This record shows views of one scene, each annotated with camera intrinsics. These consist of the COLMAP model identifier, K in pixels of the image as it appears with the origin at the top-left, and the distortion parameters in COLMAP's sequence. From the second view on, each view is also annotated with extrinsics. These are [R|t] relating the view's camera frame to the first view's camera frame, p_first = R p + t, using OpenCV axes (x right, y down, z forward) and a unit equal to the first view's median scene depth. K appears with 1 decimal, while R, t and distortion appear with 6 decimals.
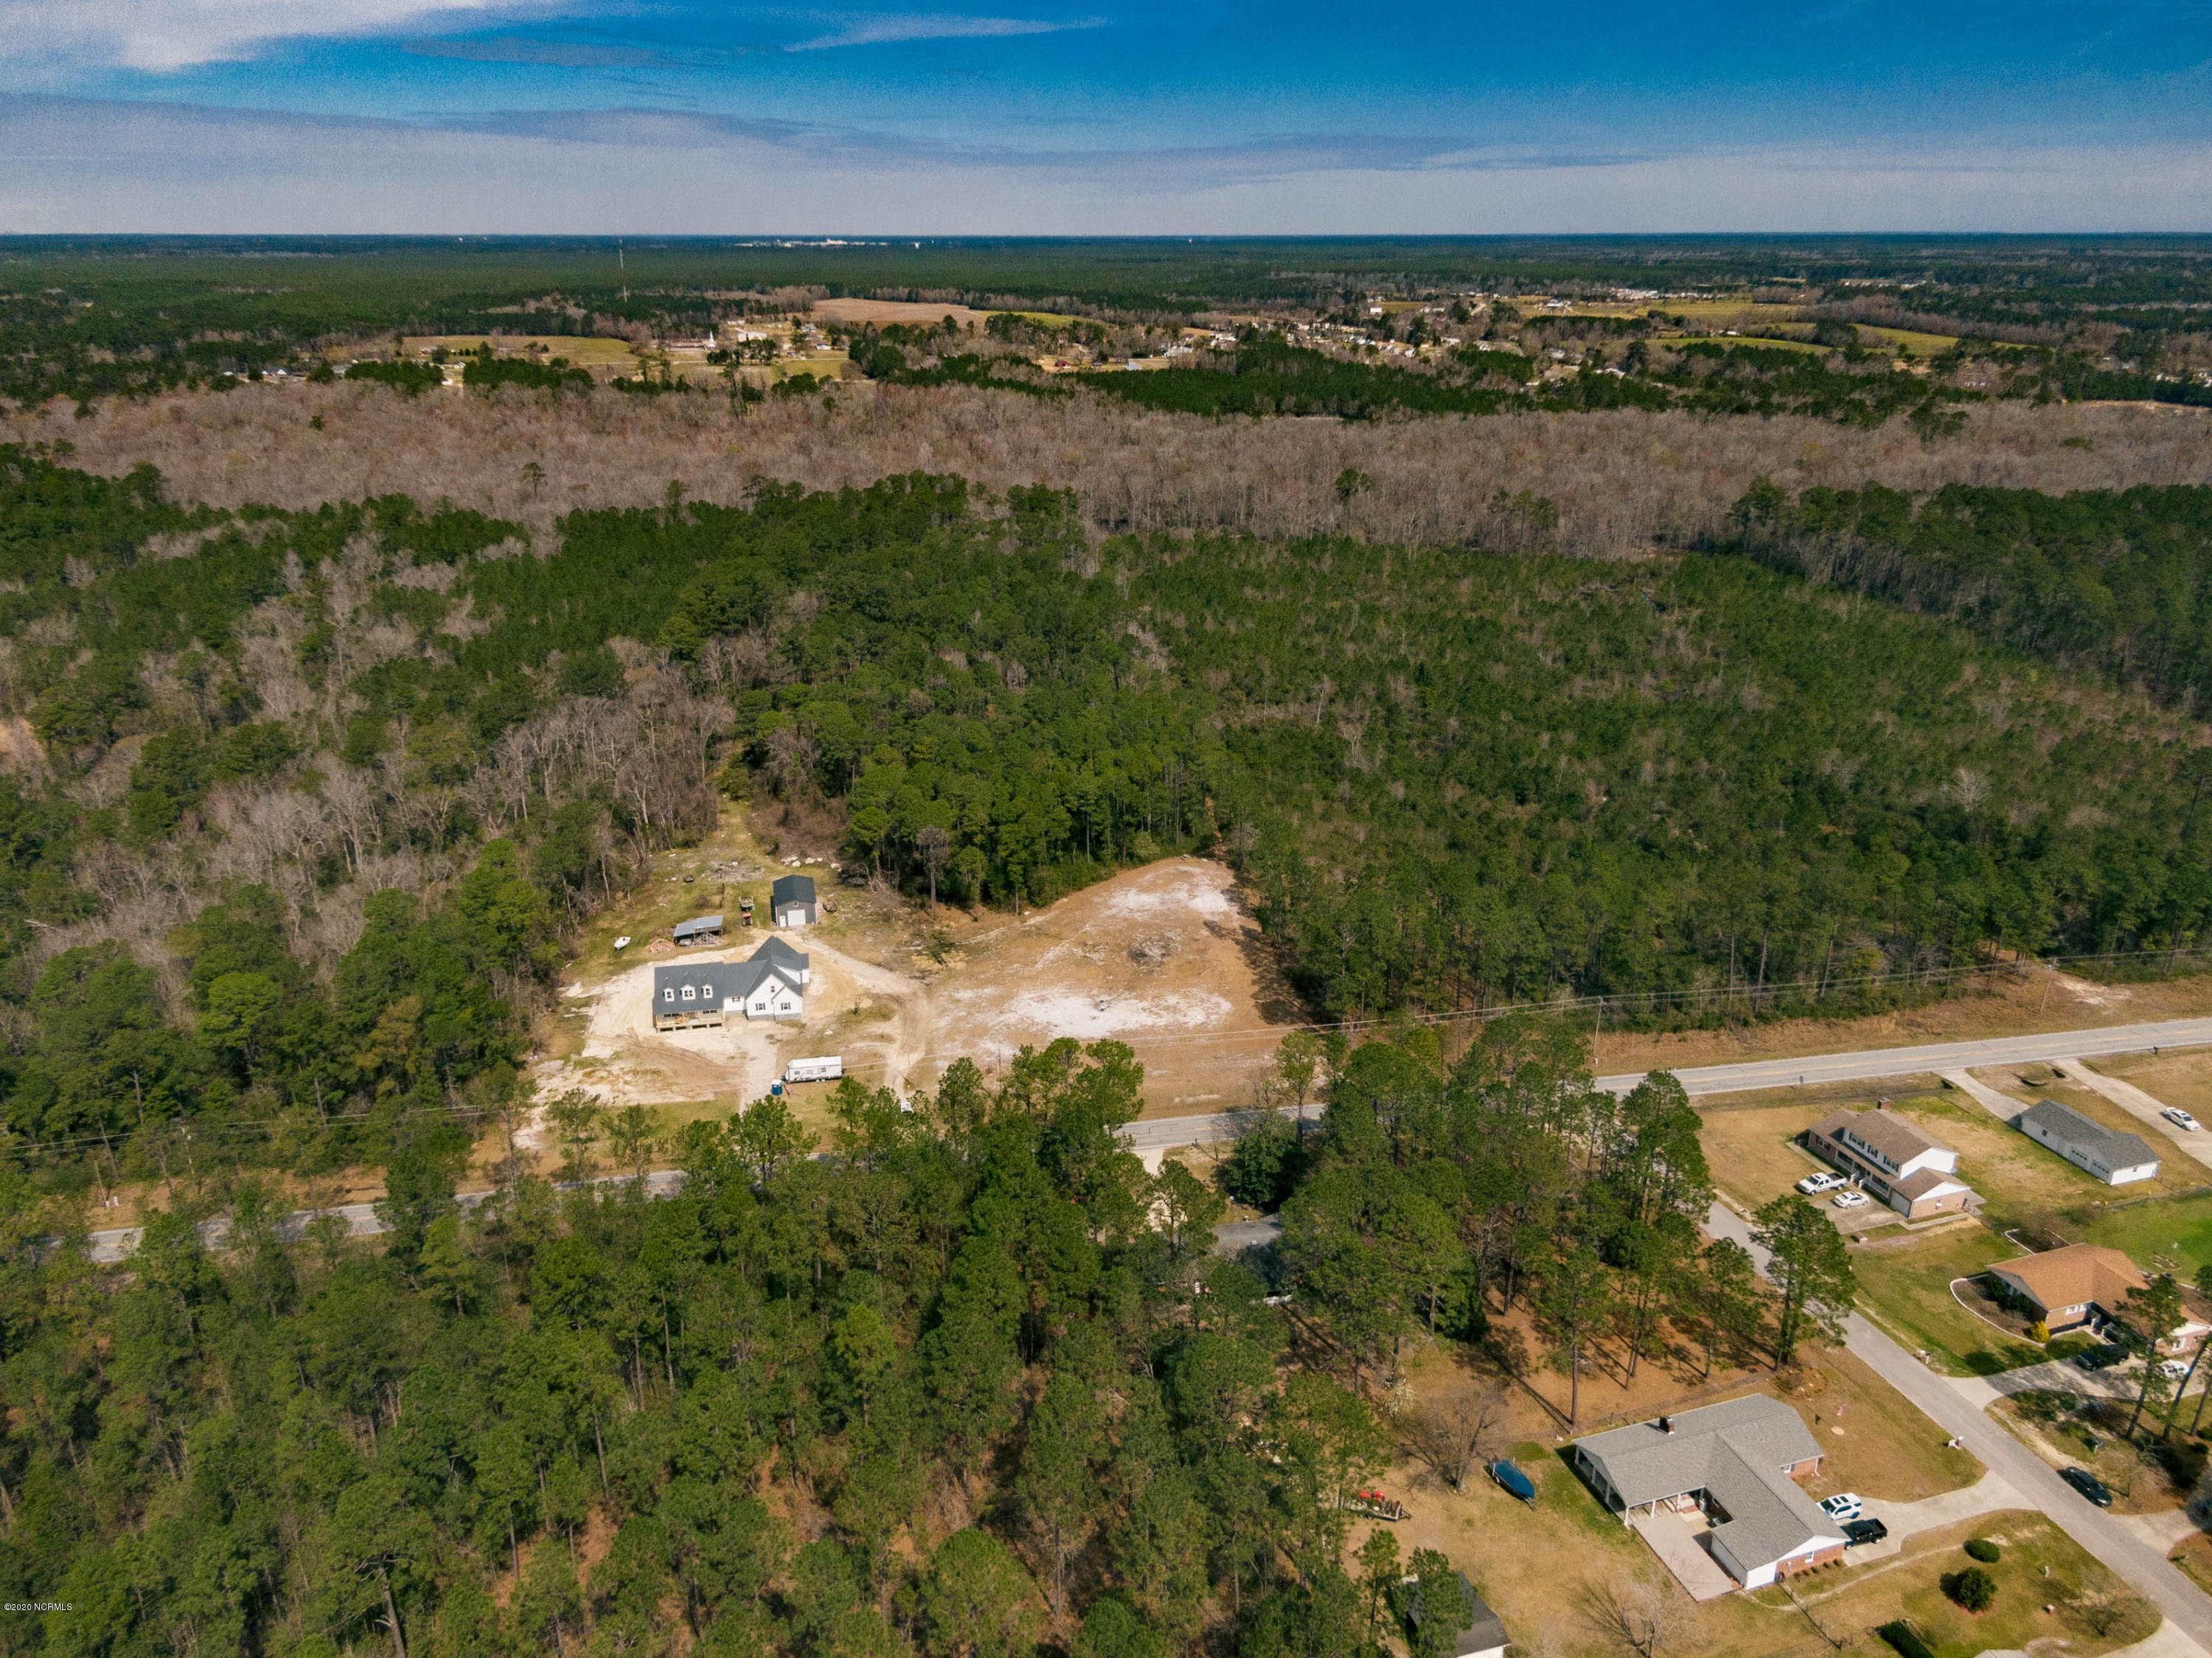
lens RADIAL K [[1621.2, 0, 1112.9], [0, 1621.2, 824.9], [0, 0, 1]] dist [0.058194, -0.051513]
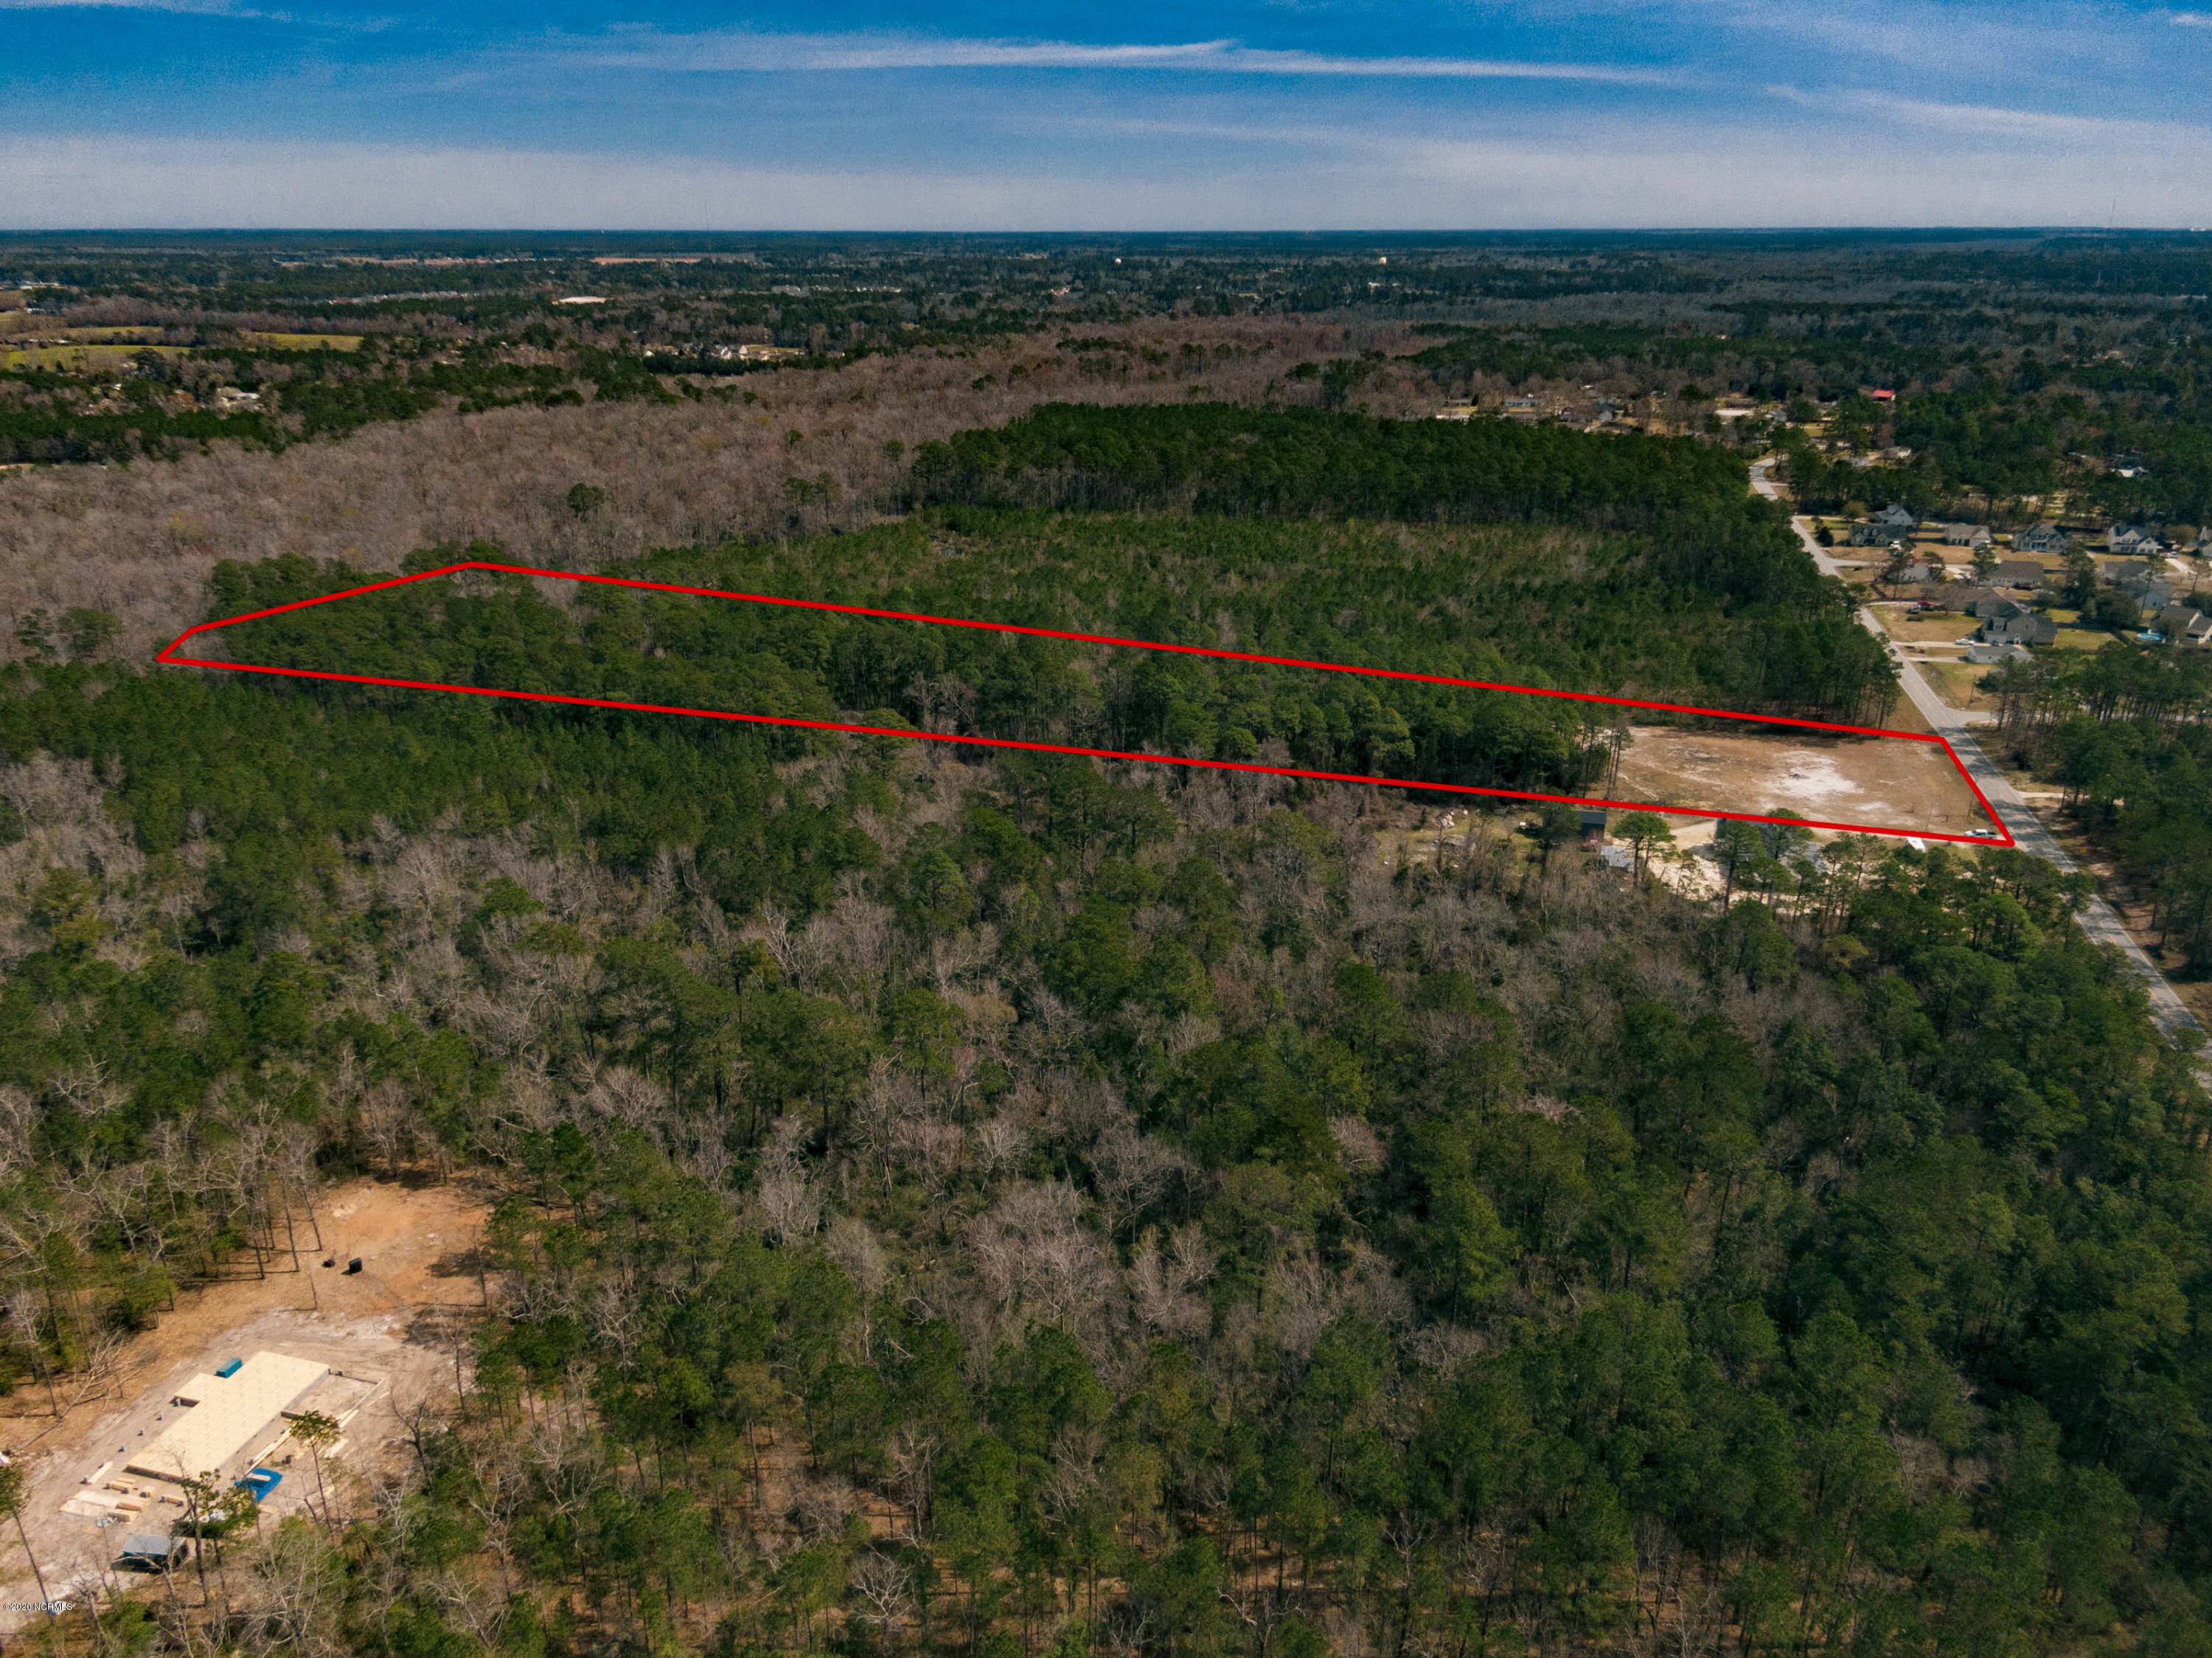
lens RADIAL K [[1621.2, 0, 1104.5], [0, 1621.2, 845.7], [0, 0, 1]] dist [0.058194, -0.051513]
pose [[0.417170, -0.325974, 0.848357, -0.651891], [0.315501, 0.927353, 0.201184, -0.135818], [-0.852308, 0.183730, 0.489709, 0.367180]]
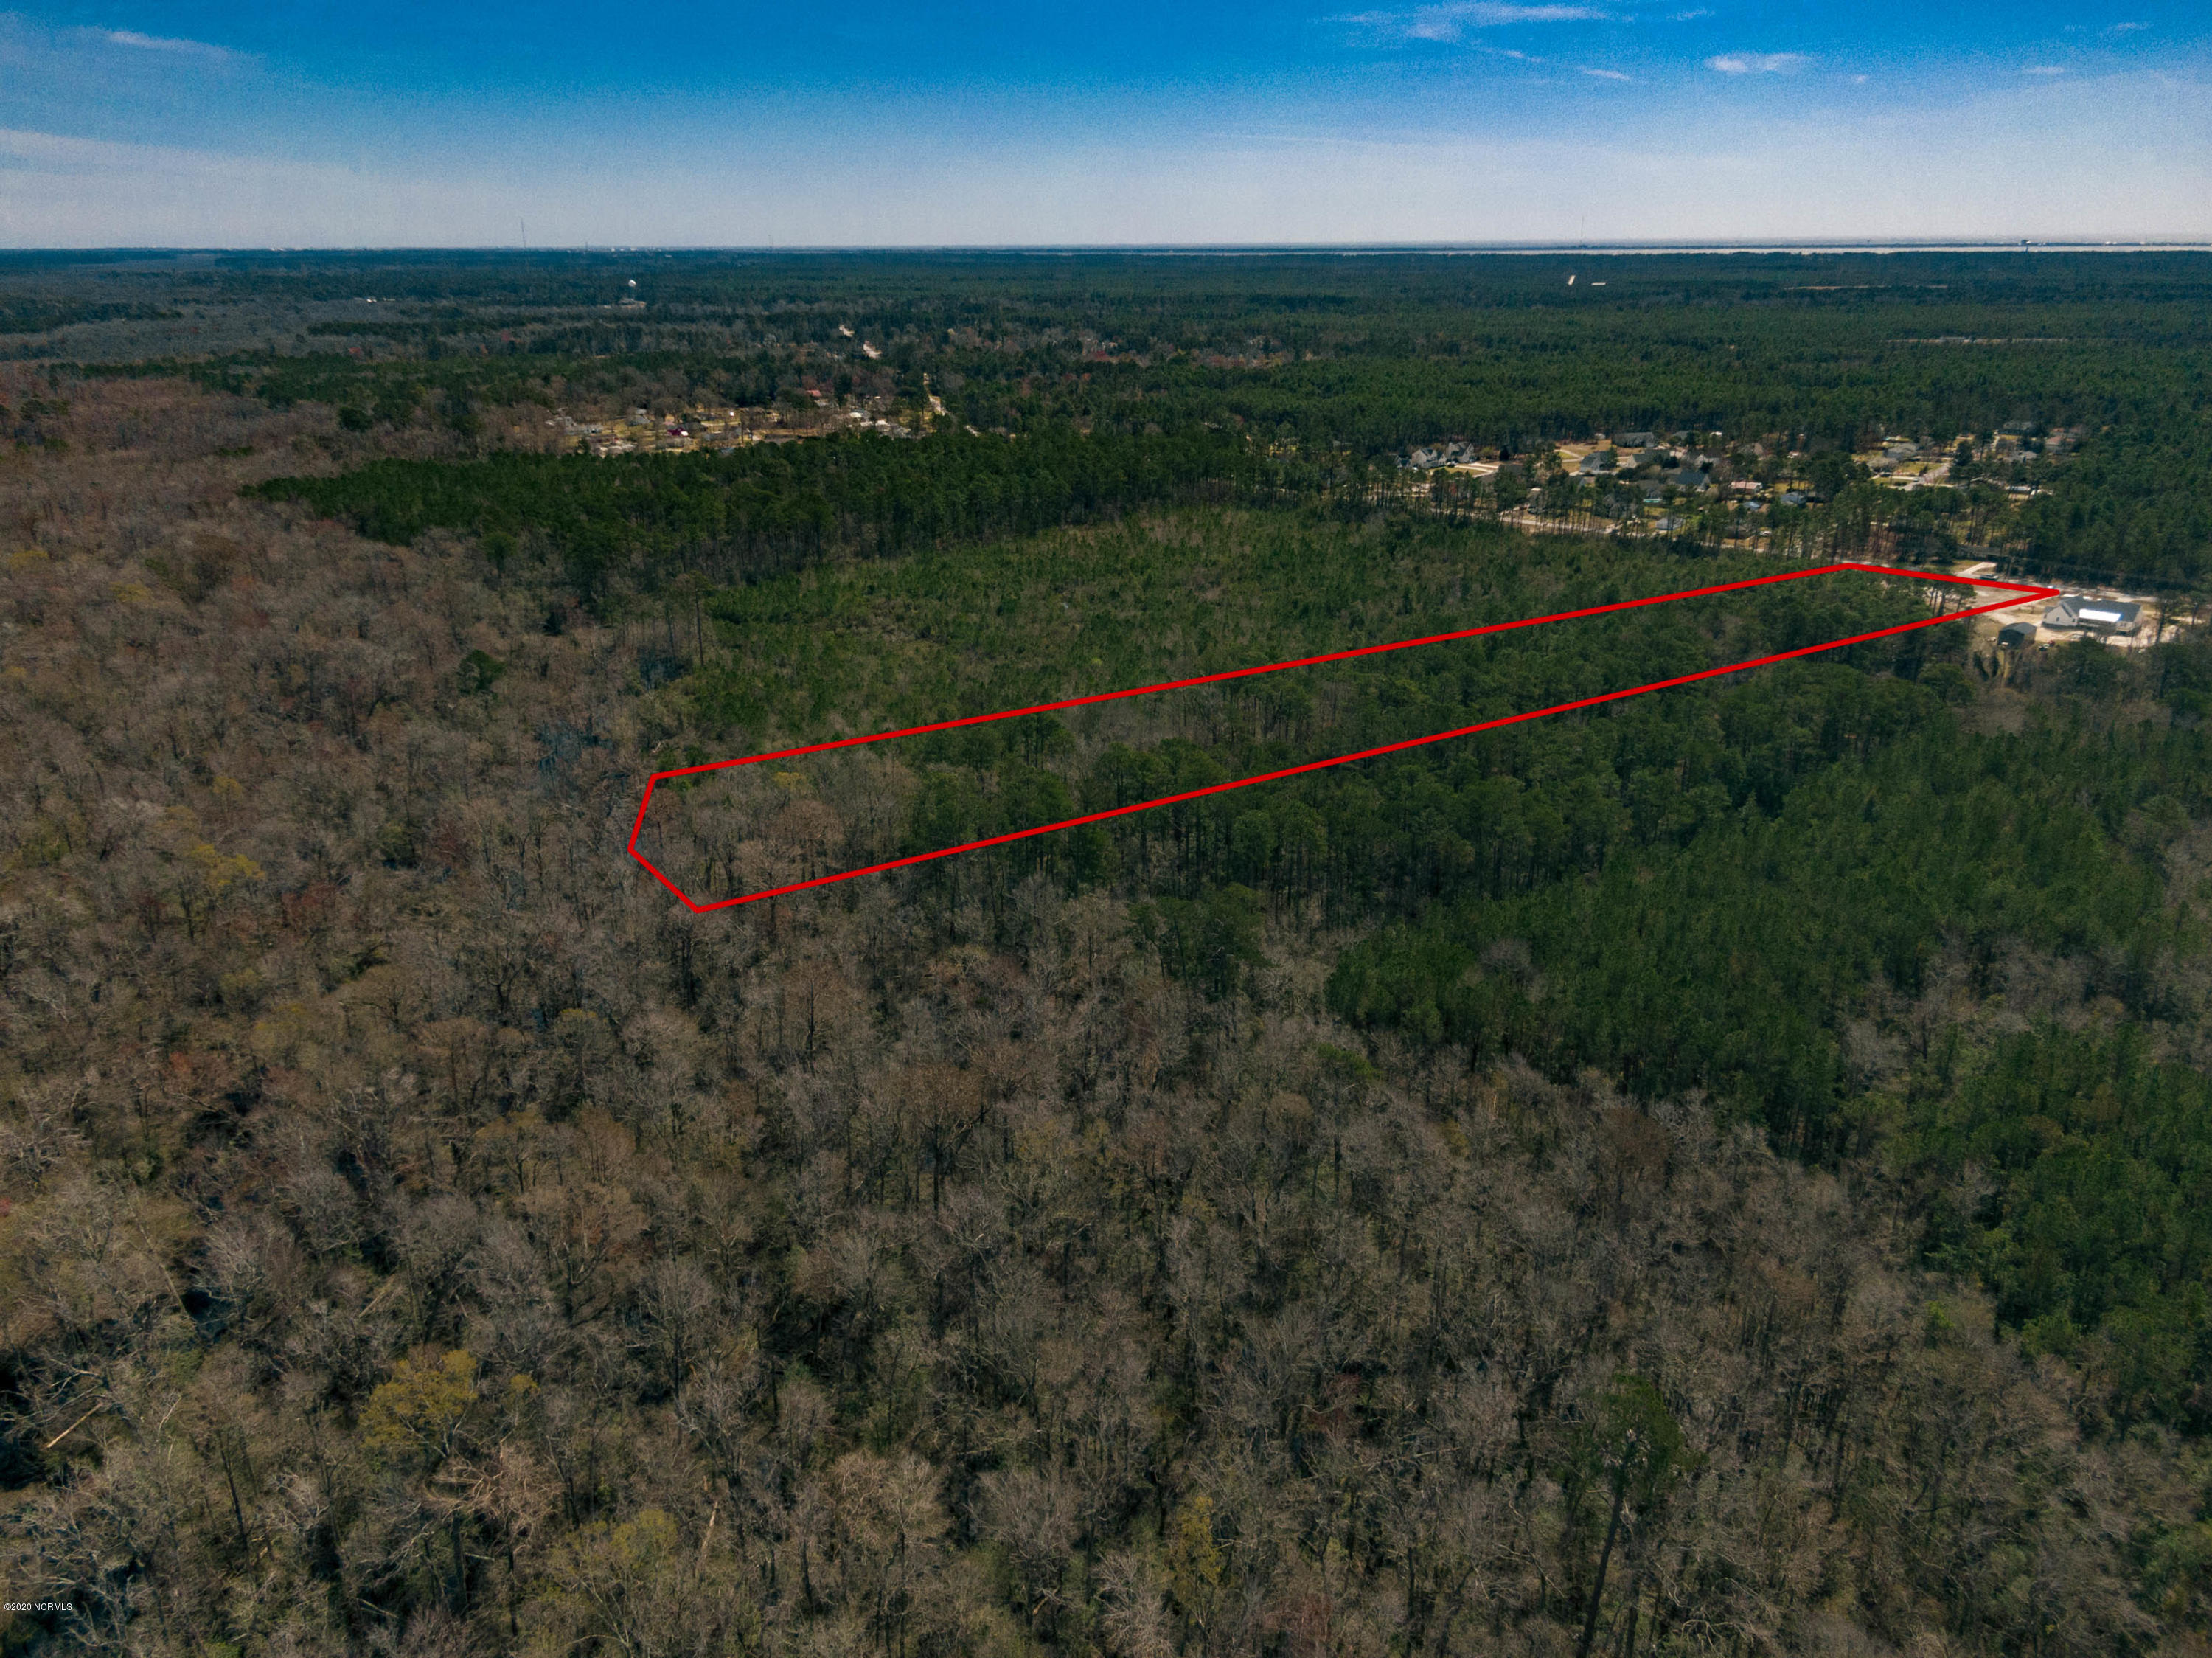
lens RADIAL K [[1621.2, 0, 1094.3], [0, 1621.2, 895.4], [0, 0, 1]] dist [0.058194, -0.051513]
pose [[-0.571212, -0.305467, 0.761844, -0.507730], [0.291407, 0.792233, 0.536142, -0.456252], [-0.767332, 0.528258, -0.363518, 1.239536]]
